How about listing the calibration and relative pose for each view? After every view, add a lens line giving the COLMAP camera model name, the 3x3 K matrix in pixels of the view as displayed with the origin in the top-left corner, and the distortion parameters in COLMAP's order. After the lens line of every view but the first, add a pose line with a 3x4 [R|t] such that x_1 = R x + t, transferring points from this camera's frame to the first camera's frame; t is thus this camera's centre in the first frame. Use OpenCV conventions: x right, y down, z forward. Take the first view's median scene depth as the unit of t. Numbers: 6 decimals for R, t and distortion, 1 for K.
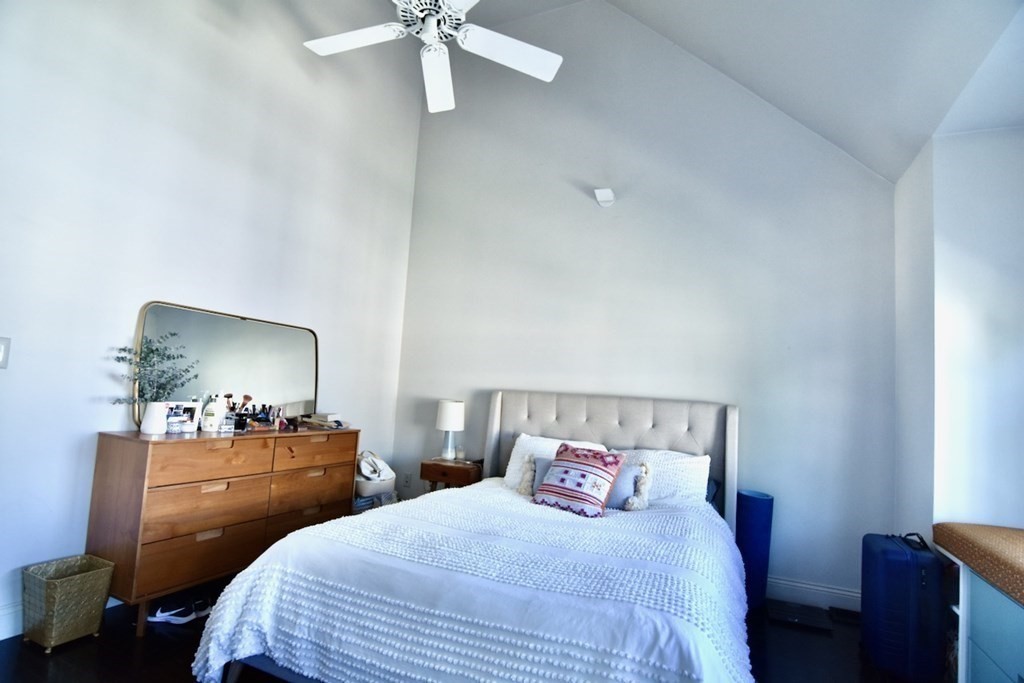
lens RADIAL K [[491.7, 0, 510.0], [0, 491.7, 356.2], [0, 0, 1]] dist [-0.003693, -0.001063]
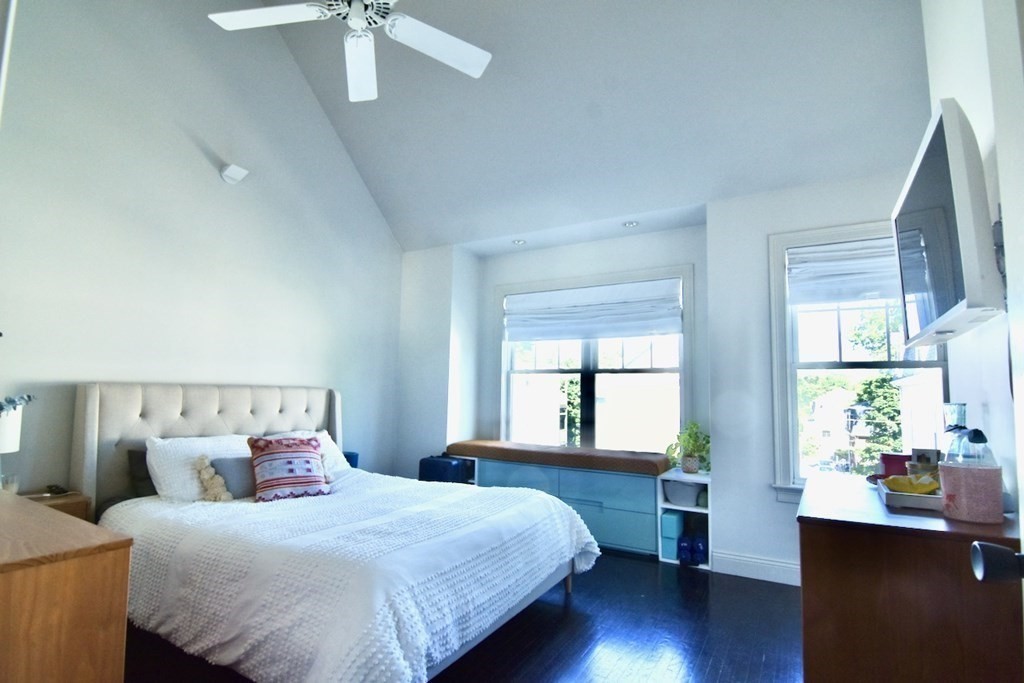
lens RADIAL K [[491.7, 0, 510.0], [0, 491.7, 356.2], [0, 0, 1]] dist [-0.003693, -0.001063]
pose [[0.127832, 0.012505, 0.991717, -0.840916], [-0.087099, 0.996199, -0.001335, -0.025723], [-0.987964, -0.086207, 0.128435, 0.421331]]
